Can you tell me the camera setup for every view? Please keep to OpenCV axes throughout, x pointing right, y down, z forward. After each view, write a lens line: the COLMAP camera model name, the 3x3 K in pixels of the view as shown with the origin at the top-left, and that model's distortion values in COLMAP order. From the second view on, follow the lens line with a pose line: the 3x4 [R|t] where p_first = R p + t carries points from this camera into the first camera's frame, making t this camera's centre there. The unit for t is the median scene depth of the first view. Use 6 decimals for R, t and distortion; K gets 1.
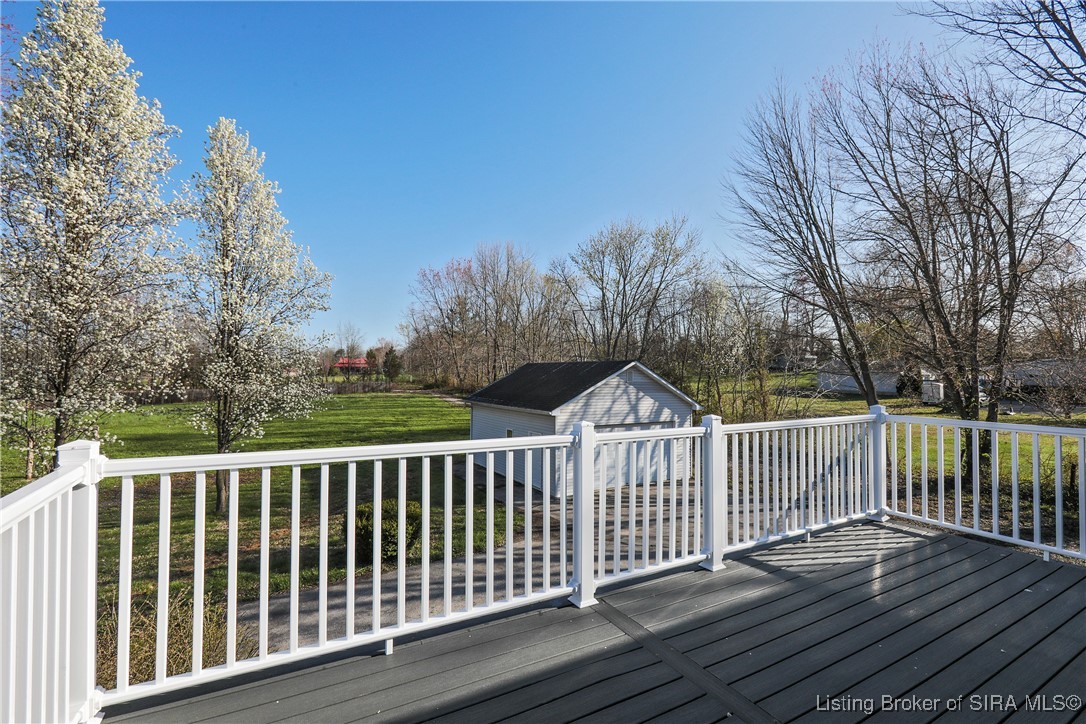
lens RADIAL K [[476.4, 0, 542.1], [0, 476.4, 369.3], [0, 0, 1]] dist [-0.011328, 0.000071]
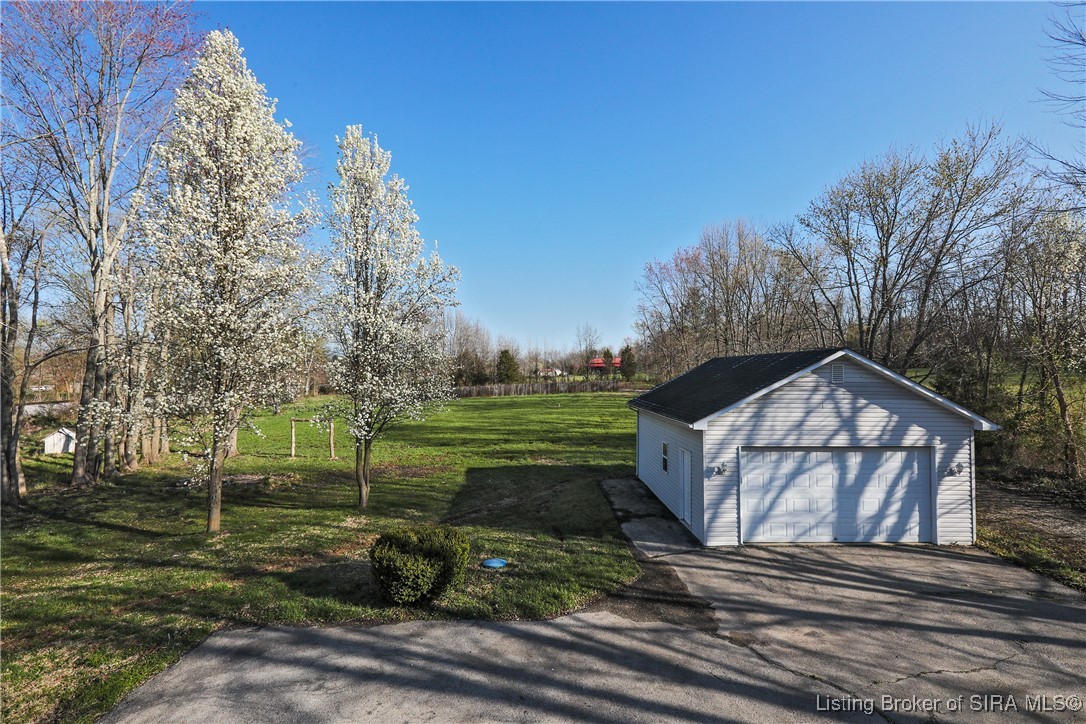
lens RADIAL K [[476.4, 0, 542.1], [0, 476.4, 369.3], [0, 0, 1]] dist [-0.011328, 0.000071]
pose [[0.865168, -0.010506, -0.501372, 0.148948], [0.011441, 0.999934, -0.001210, 0.004872], [0.501352, -0.004689, 0.865231, 0.229137]]
